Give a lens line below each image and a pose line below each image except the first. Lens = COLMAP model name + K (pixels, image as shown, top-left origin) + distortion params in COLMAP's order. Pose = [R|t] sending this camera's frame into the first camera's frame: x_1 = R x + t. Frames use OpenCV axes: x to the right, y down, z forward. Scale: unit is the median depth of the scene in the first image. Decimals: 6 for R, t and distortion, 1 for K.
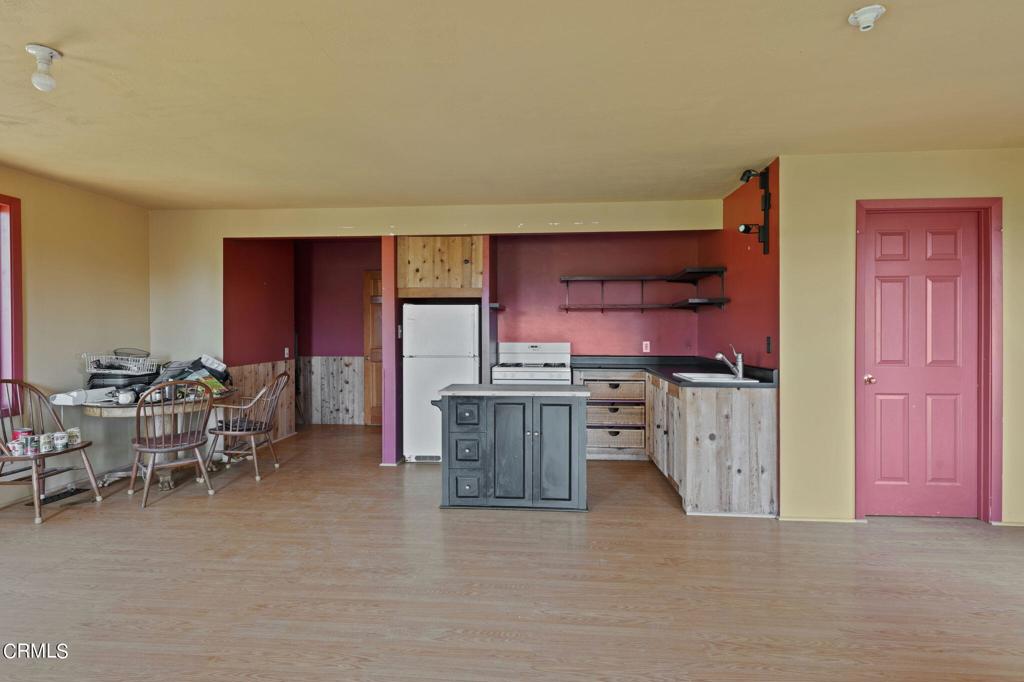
lens RADIAL K [[509.2, 0, 516.2], [0, 509.2, 338.0], [0, 0, 1]] dist [0.002008, 0.000274]
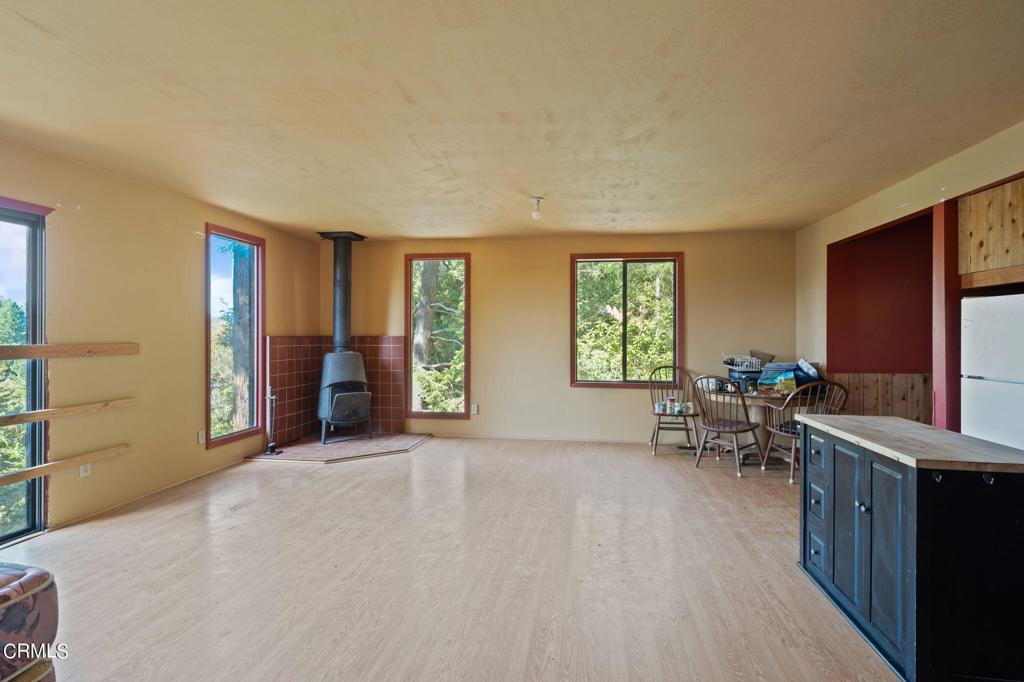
lens RADIAL K [[509.2, 0, 516.2], [0, 509.2, 338.0], [0, 0, 1]] dist [0.002008, 0.000274]
pose [[-0.055094, 0.007135, -0.998456, 0.486773], [-0.019127, 0.999783, 0.008200, -0.008043], [0.998298, 0.019549, -0.054946, 0.451152]]
